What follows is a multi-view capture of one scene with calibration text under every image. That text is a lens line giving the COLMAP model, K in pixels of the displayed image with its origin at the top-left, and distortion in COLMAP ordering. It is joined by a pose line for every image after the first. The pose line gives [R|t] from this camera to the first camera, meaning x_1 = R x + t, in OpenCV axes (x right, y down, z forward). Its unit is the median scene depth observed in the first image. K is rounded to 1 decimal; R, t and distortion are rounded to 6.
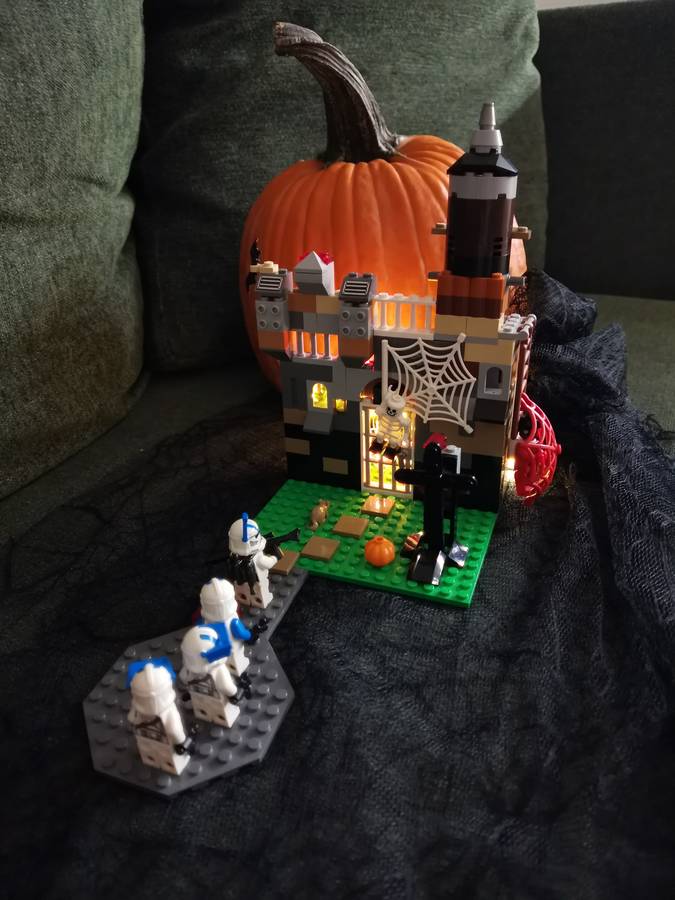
lens RADIAL K [[717.5, 0, 337.5], [0, 717.5, 450.0], [0, 0, 1]] dist [0.040907, -0.181484]
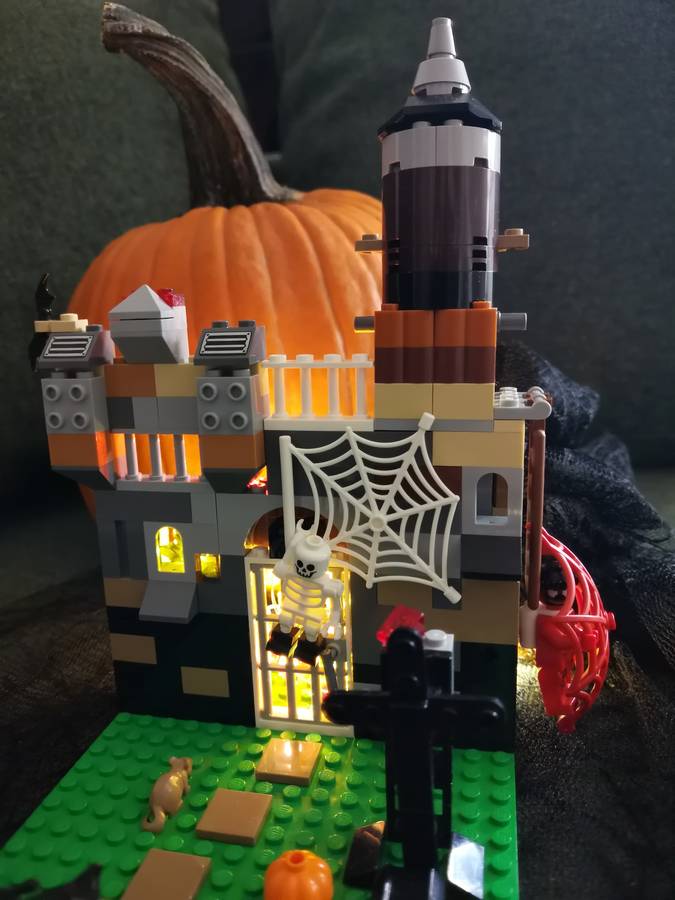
lens RADIAL K [[717.5, 0, 337.5], [0, 717.5, 450.0], [0, 0, 1]] dist [0.040907, -0.181484]
pose [[0.990122, -0.037770, 0.135024, 0.031320], [0.069449, 0.968709, -0.238287, -0.011437], [-0.121799, 0.245310, 0.961763, 0.469534]]
